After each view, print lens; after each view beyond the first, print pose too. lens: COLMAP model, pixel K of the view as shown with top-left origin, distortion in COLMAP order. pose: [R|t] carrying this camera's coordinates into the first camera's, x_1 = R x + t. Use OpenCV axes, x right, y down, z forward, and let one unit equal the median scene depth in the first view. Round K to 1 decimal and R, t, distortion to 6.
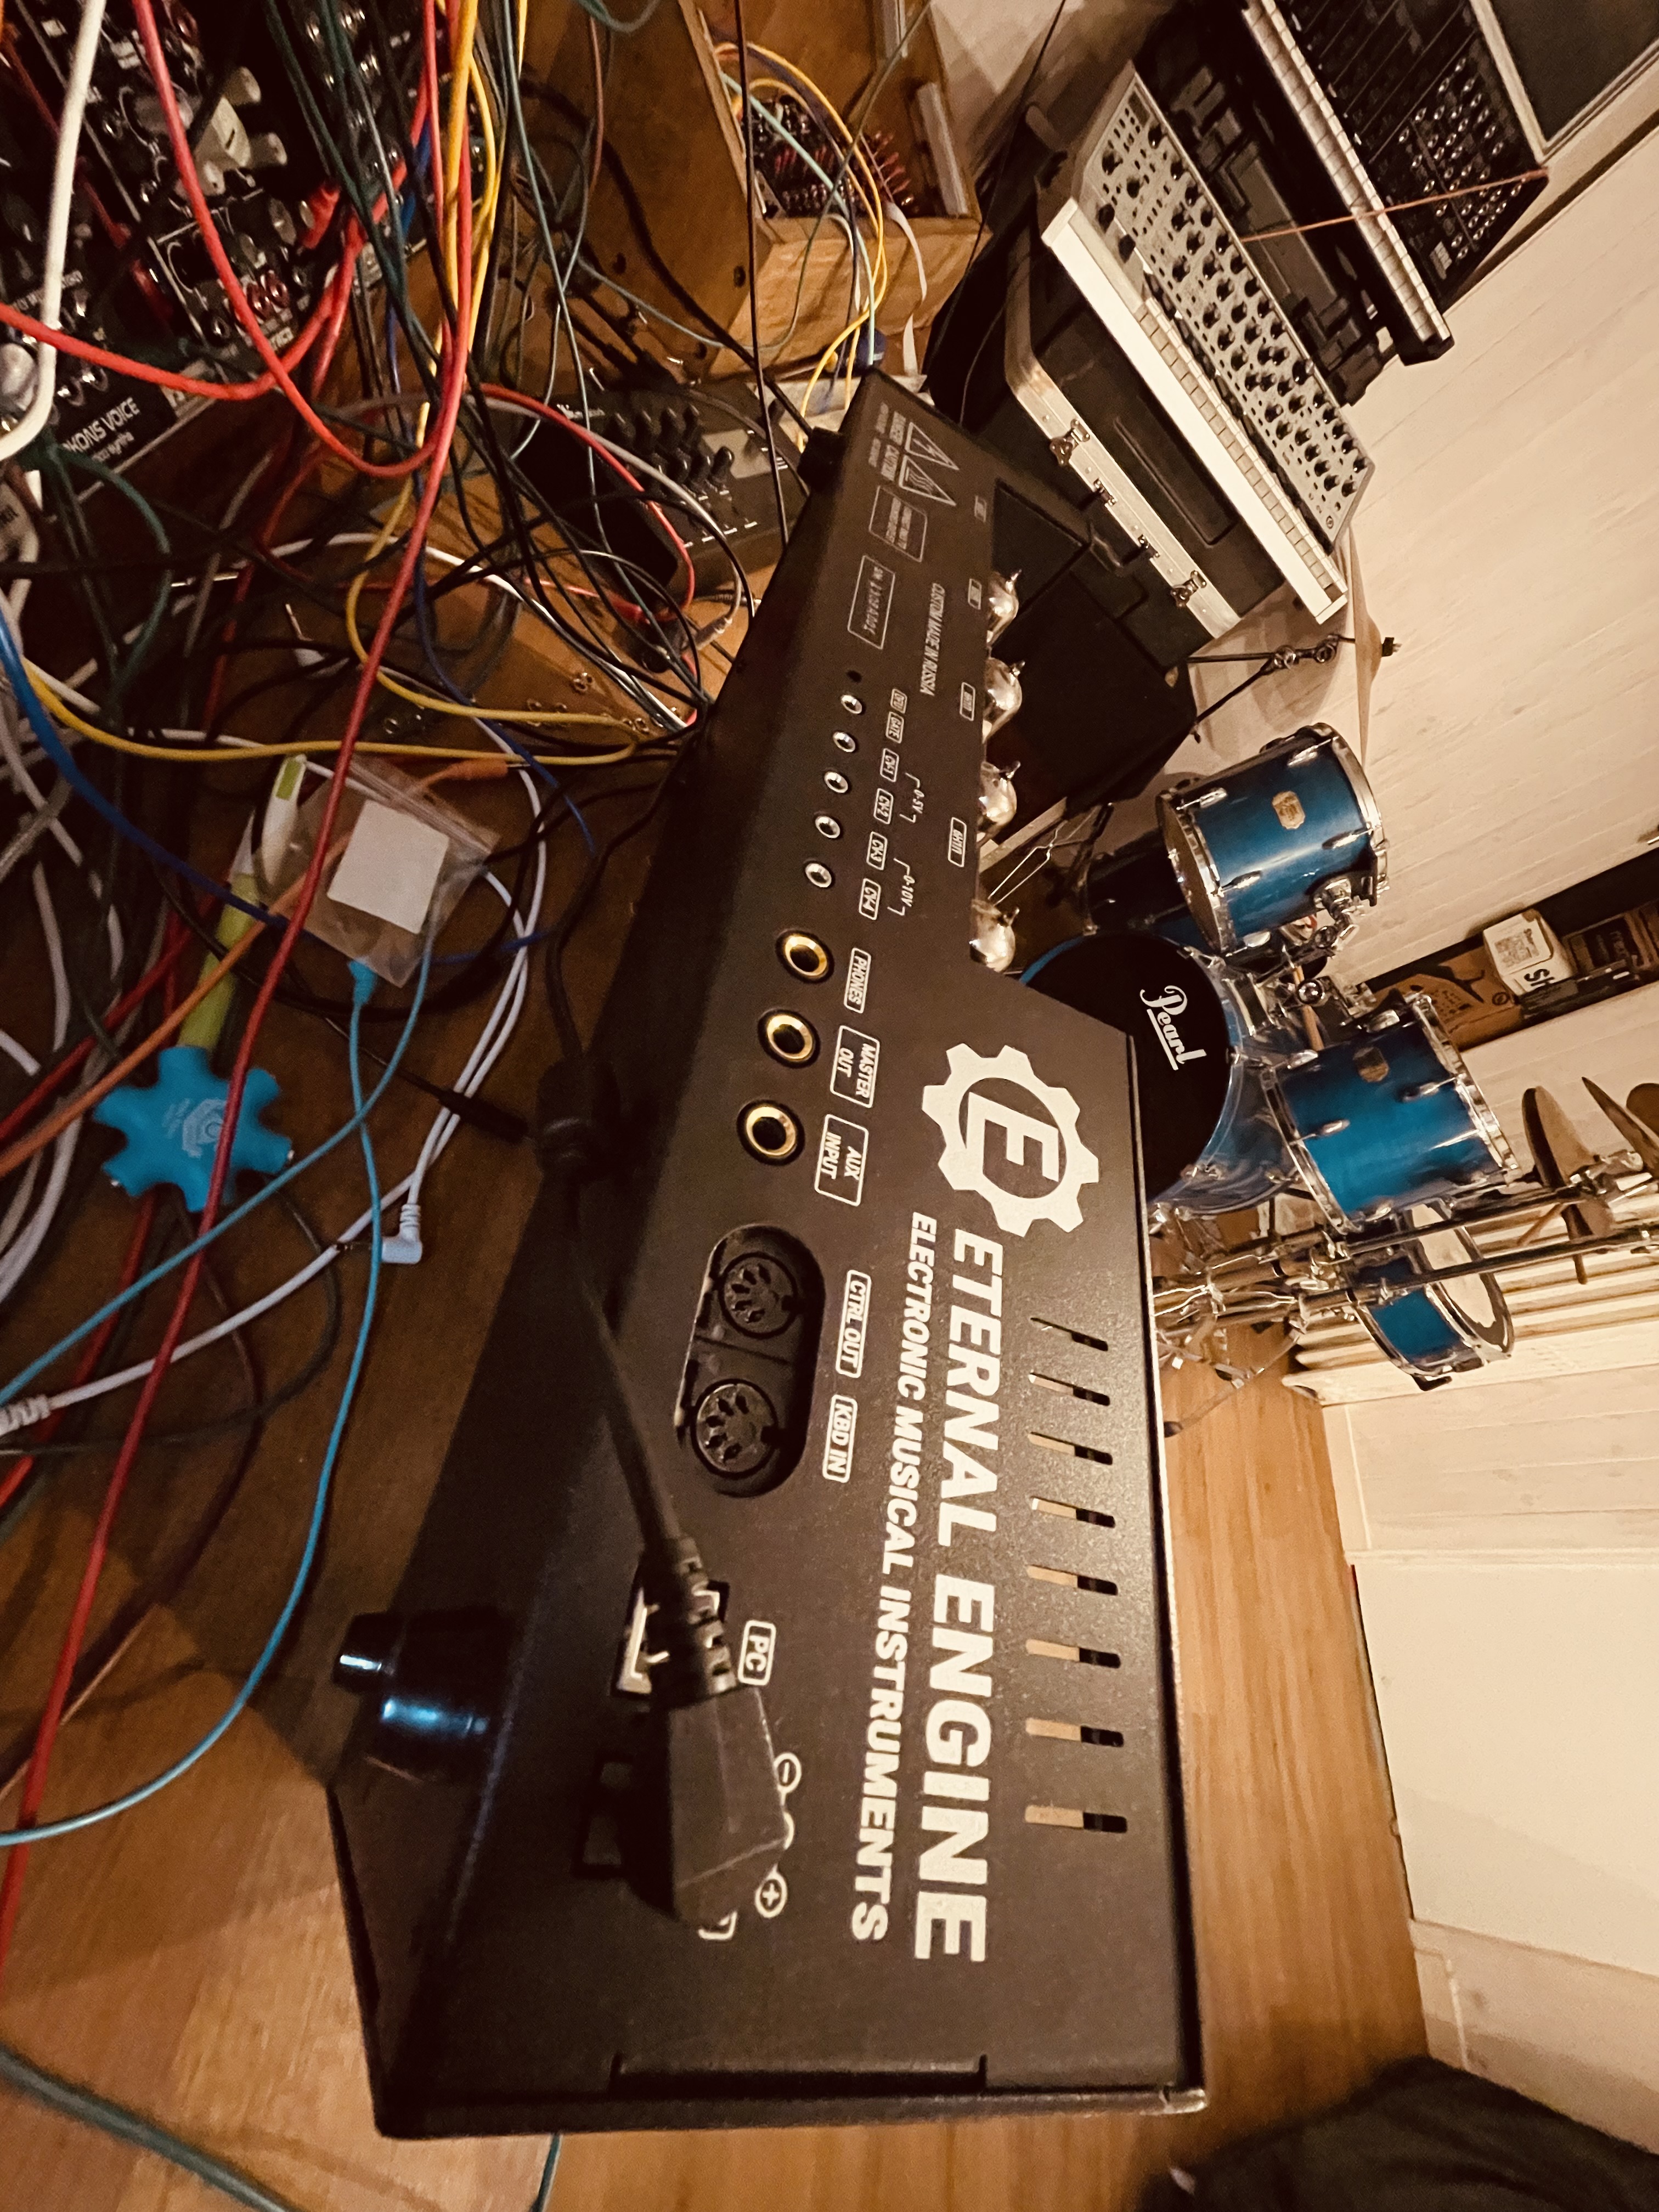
lens RADIAL K [[890.5, 0, 832.0], [0, 890.5, 1101.7], [0, 0, 1]] dist [-0.002747, 0.000966]
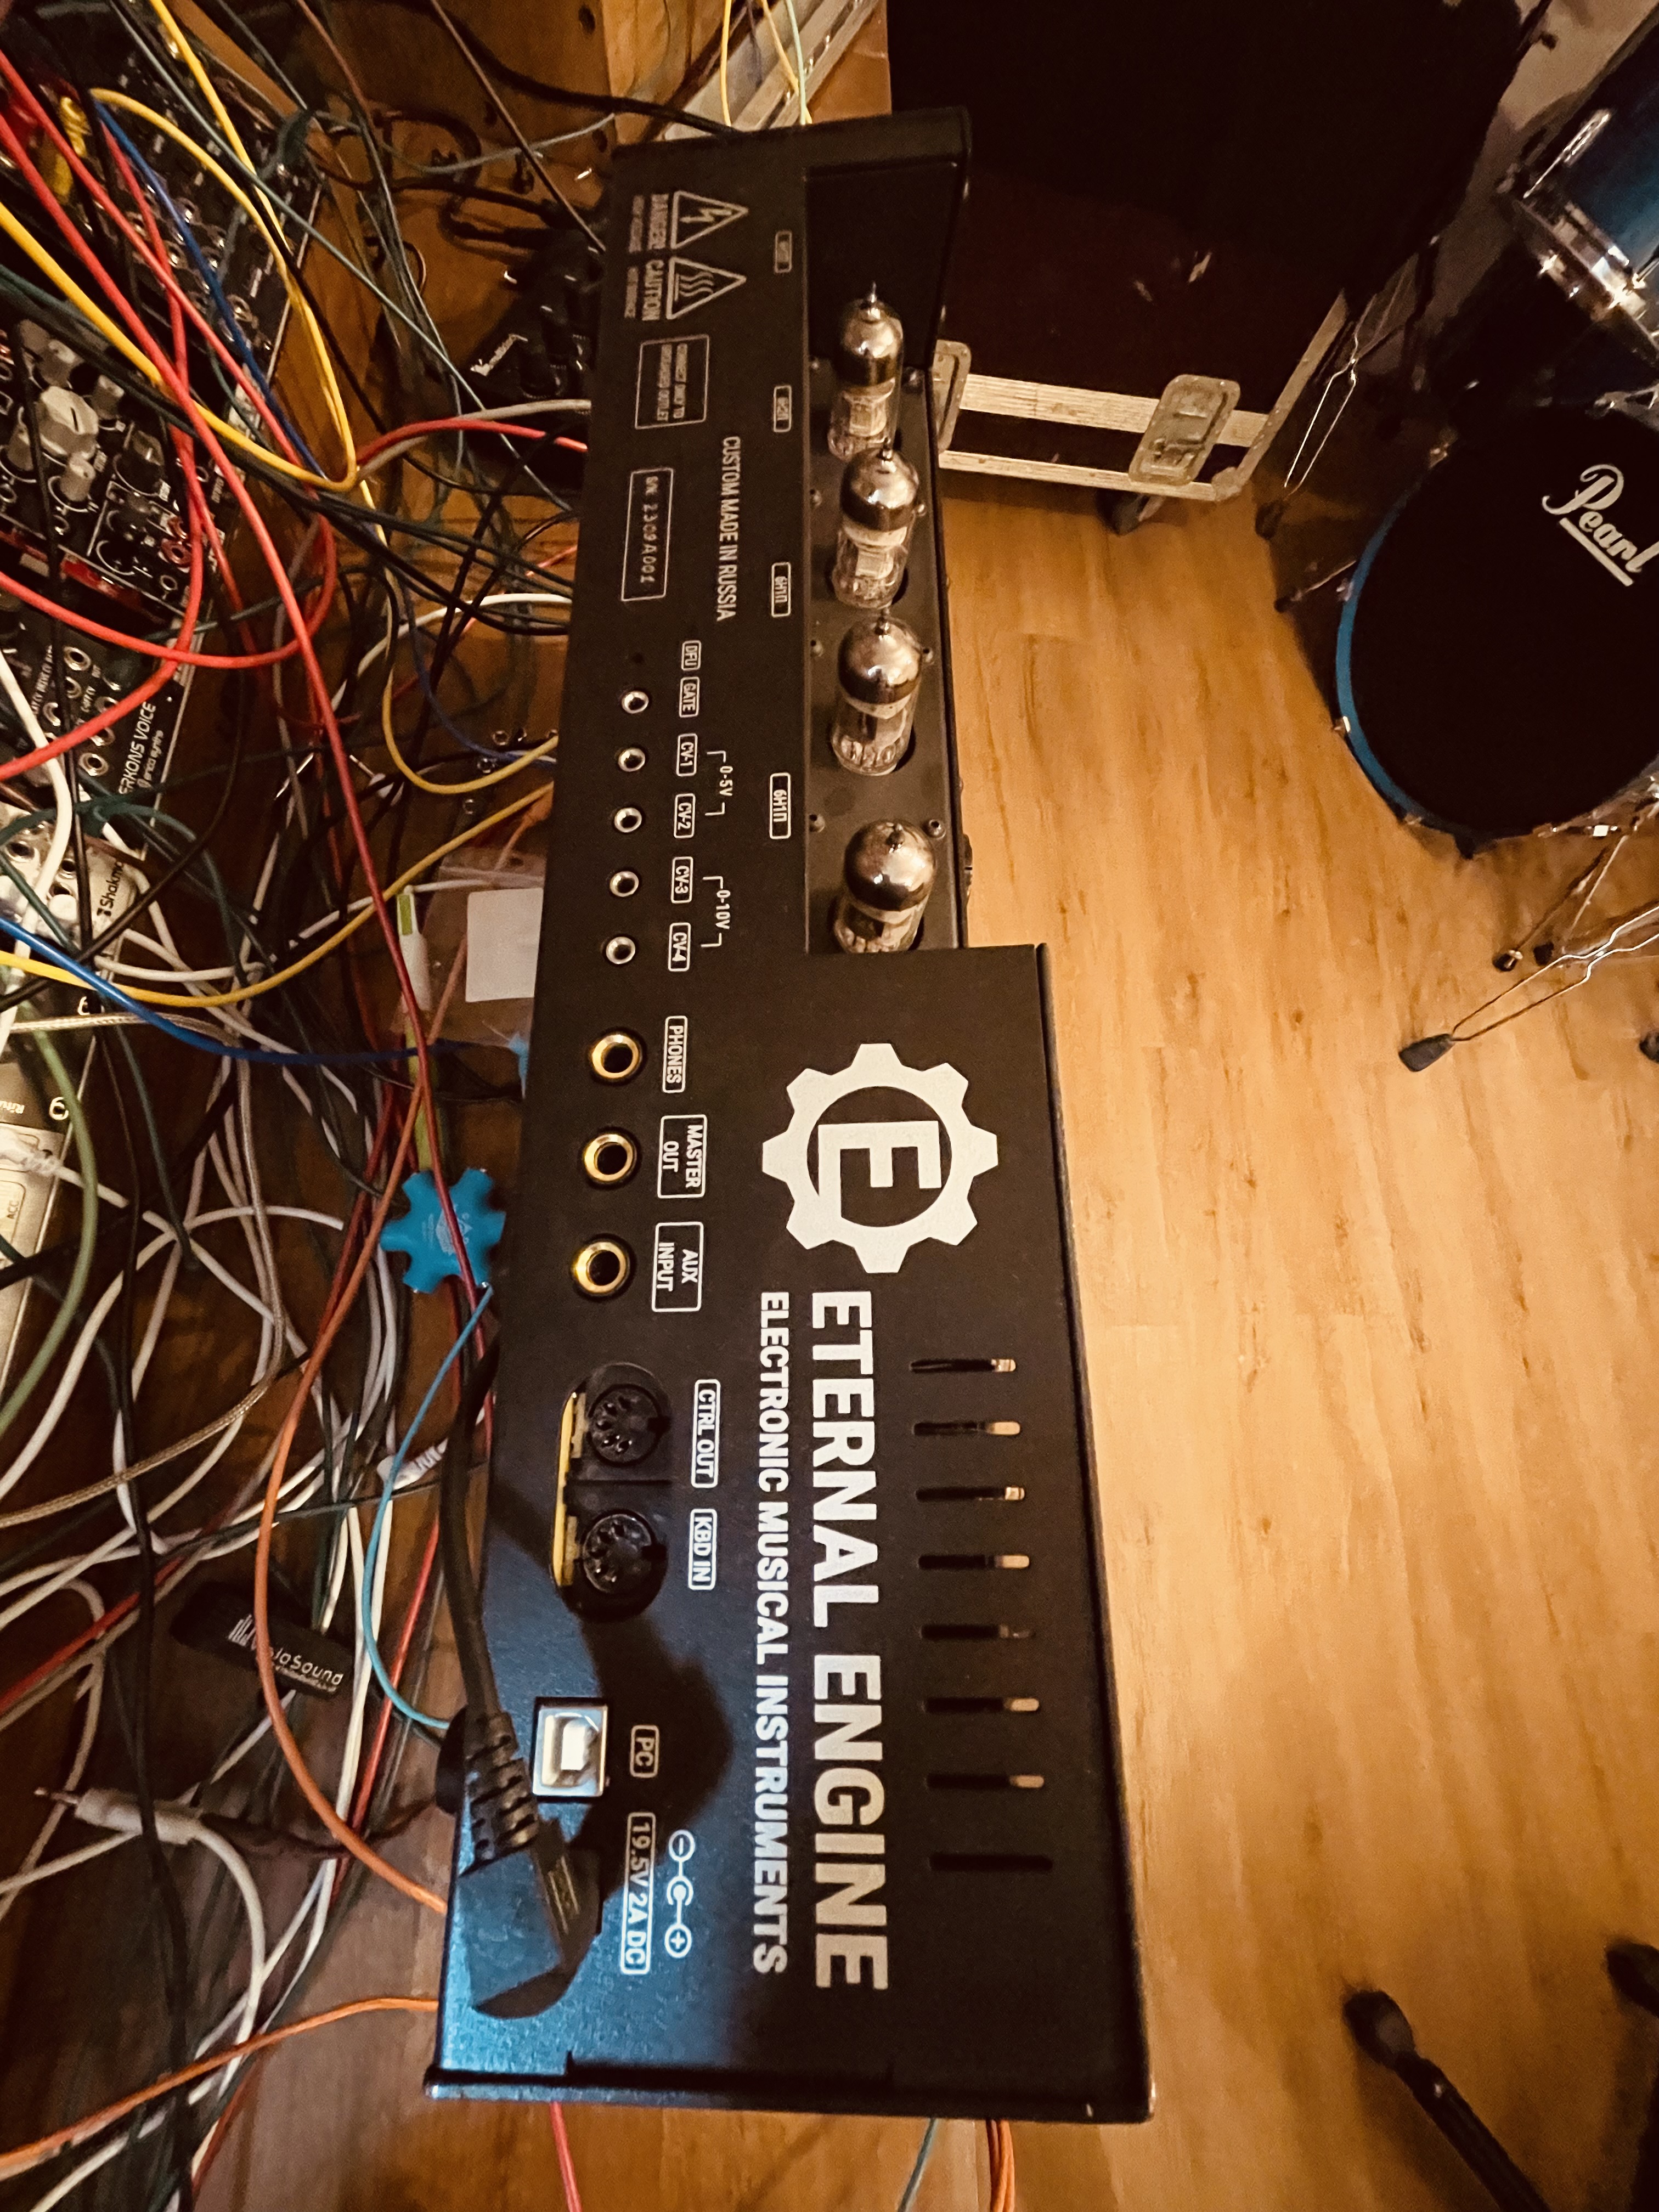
lens RADIAL K [[890.5, 0, 831.7], [0, 890.5, 1101.6], [0, 0, 1]] dist [-0.002747, 0.000966]
pose [[0.838421, -0.289795, -0.461593, 0.686363], [0.394351, 0.907167, 0.146752, -0.187104], [0.376214, -0.305069, 0.874869, 0.227133]]
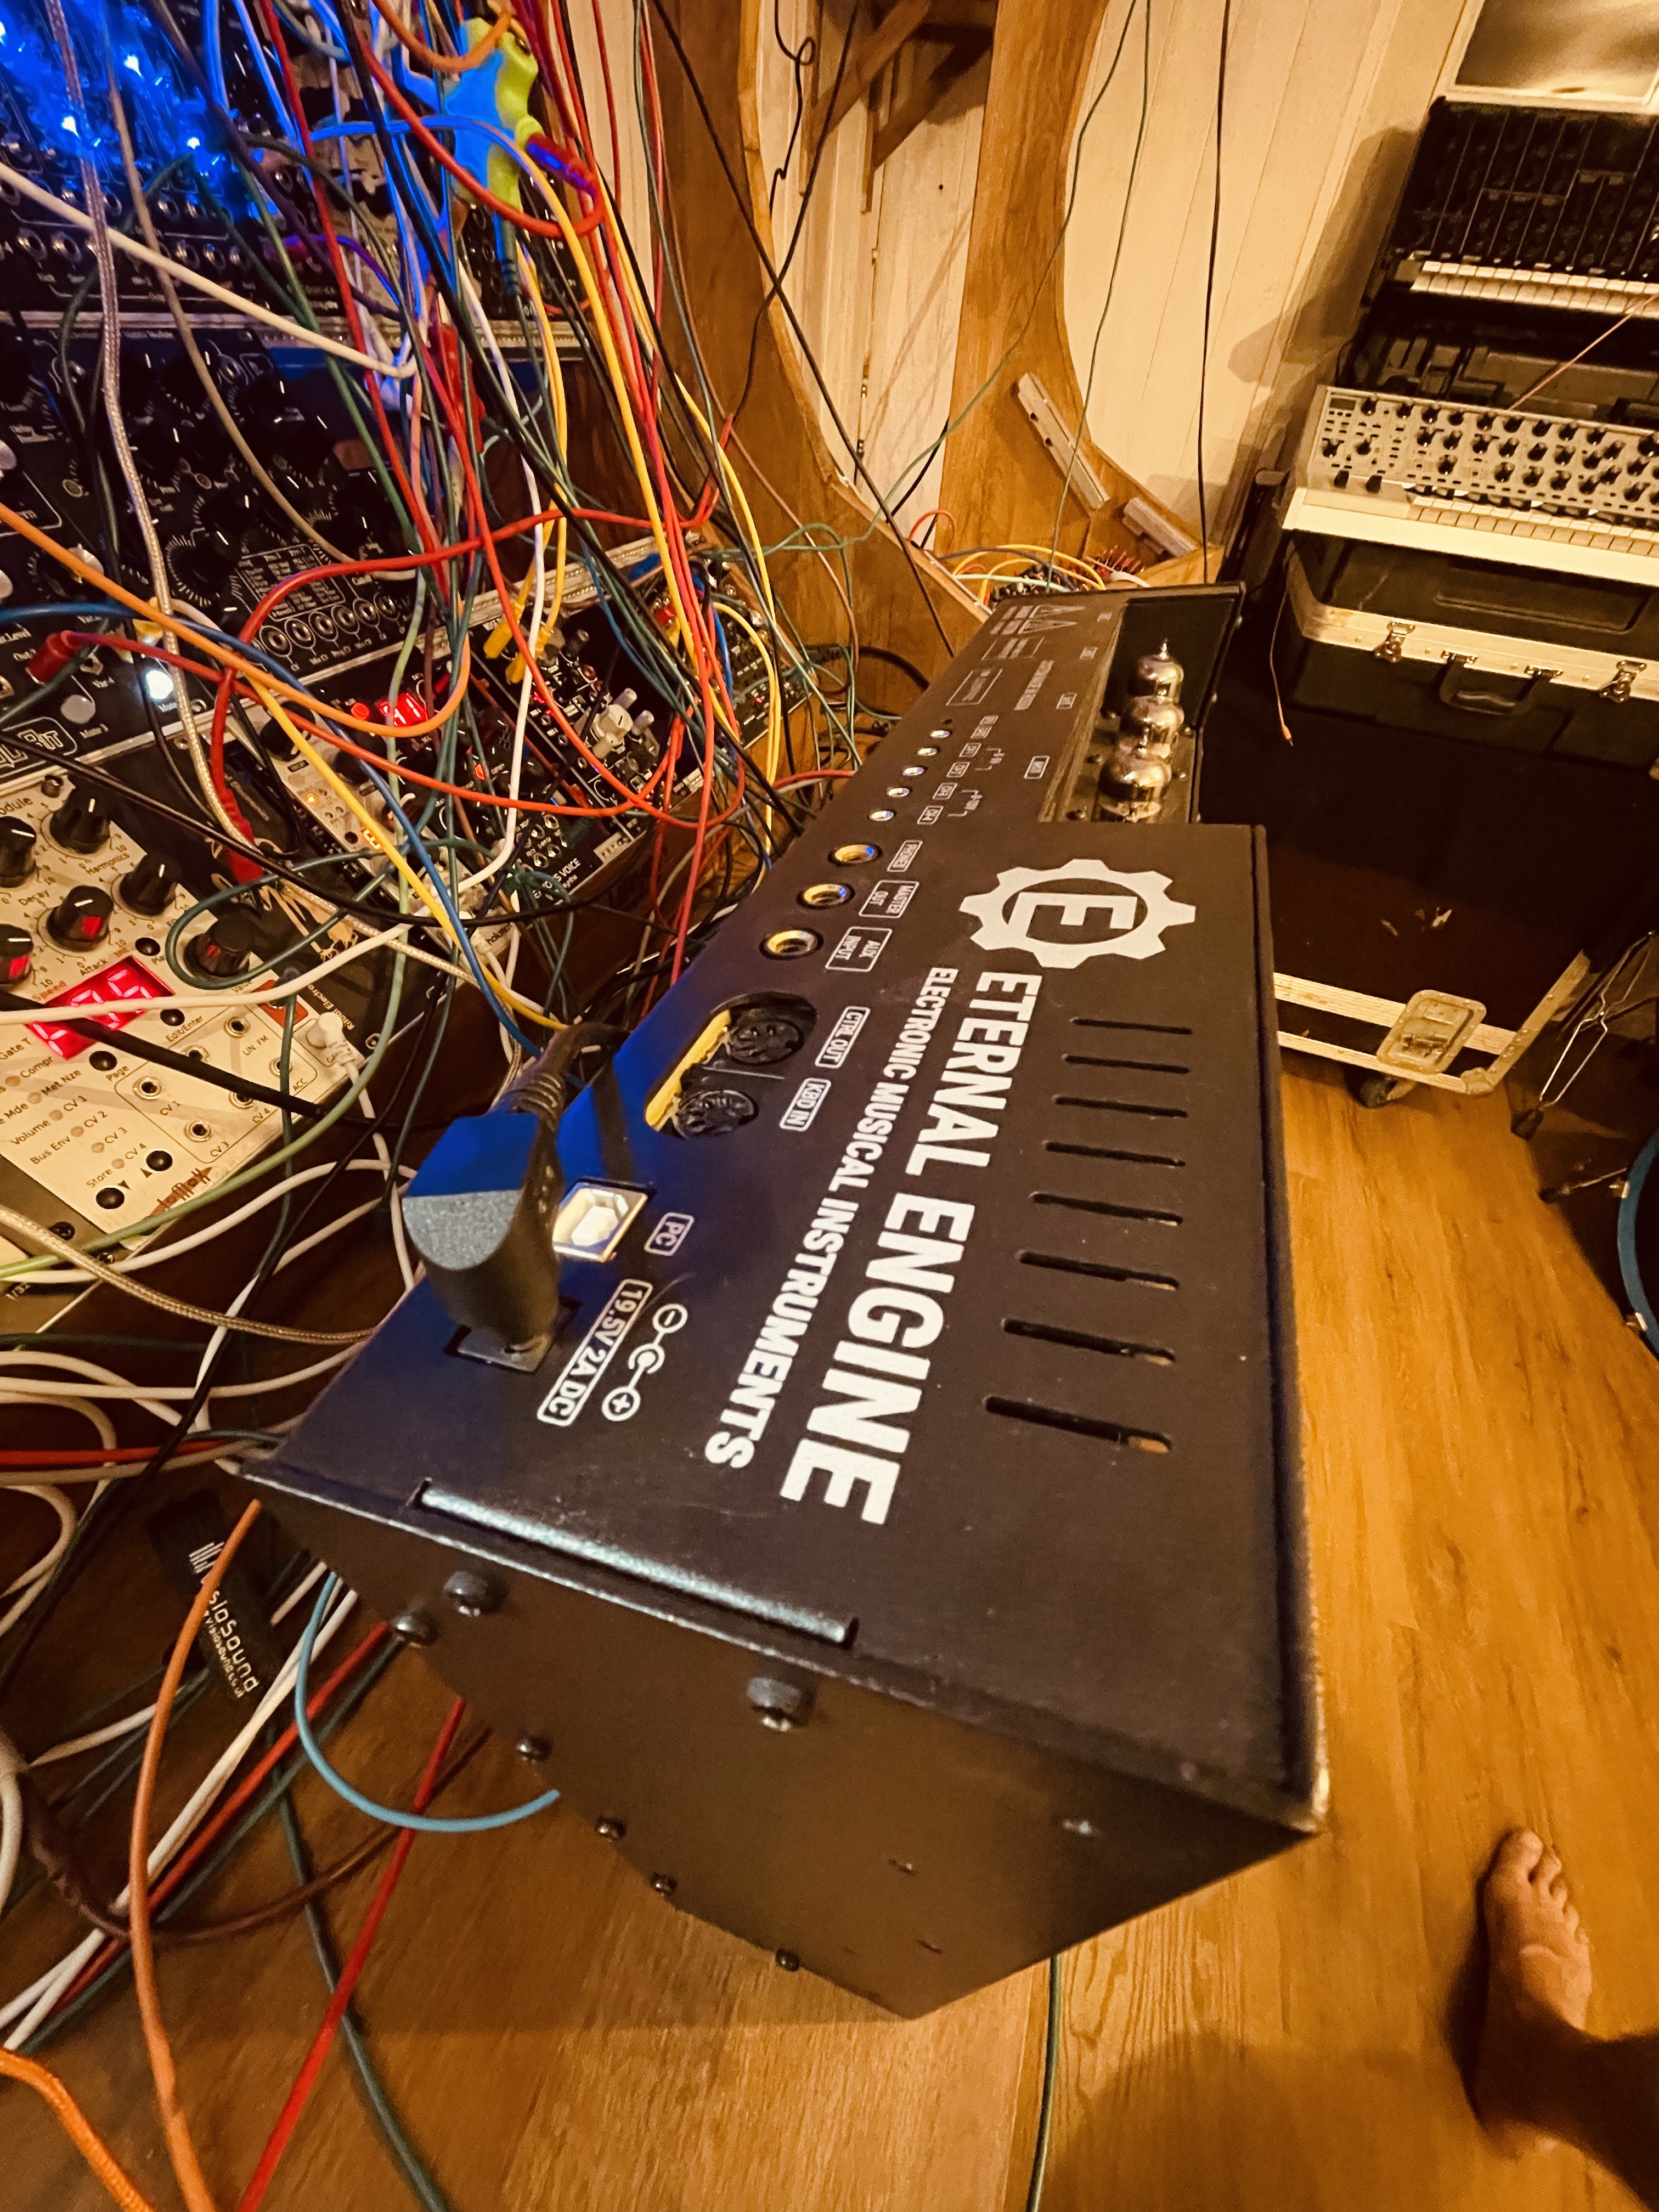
lens RADIAL K [[890.5, 0, 838.1], [0, 890.5, 1106.5], [0, 0, 1]] dist [-0.002747, 0.000966]
pose [[0.818836, -0.330215, -0.469538, 0.427555], [0.117688, 0.897169, -0.425720, 0.684615], [0.561834, 0.293336, 0.773496, 0.215561]]
